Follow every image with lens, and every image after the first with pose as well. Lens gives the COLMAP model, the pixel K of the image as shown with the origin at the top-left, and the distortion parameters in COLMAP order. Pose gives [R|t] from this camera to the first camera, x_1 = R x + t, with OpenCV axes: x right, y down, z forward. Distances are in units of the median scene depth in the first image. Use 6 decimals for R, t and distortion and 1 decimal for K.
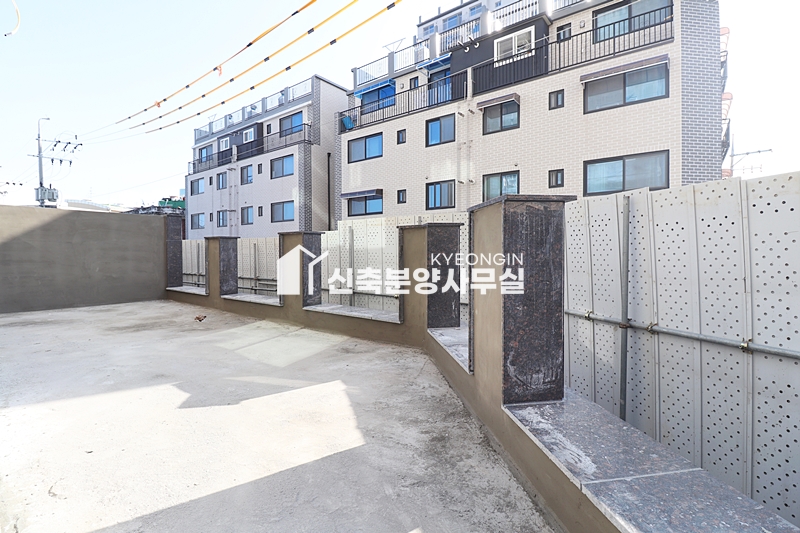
lens RADIAL K [[367.1, 0, 402.6], [0, 367.1, 260.8], [0, 0, 1]] dist [-0.014297, -0.006144]
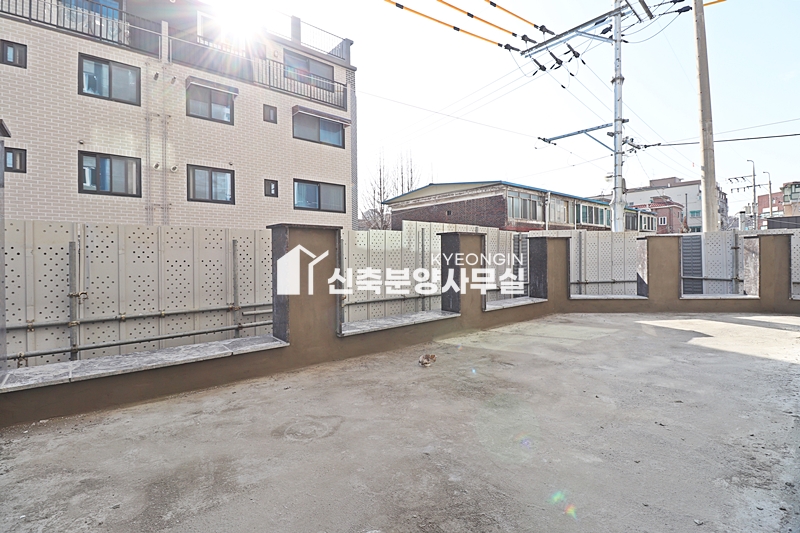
lens RADIAL K [[367.1, 0, 398.3], [0, 367.1, 257.9], [0, 0, 1]] dist [-0.014297, -0.006144]
pose [[0.216529, -0.004140, 0.976267, -0.429524], [0.029926, 0.999549, -0.002398, -0.006946], [-0.975817, 0.029735, 0.216555, 0.331550]]
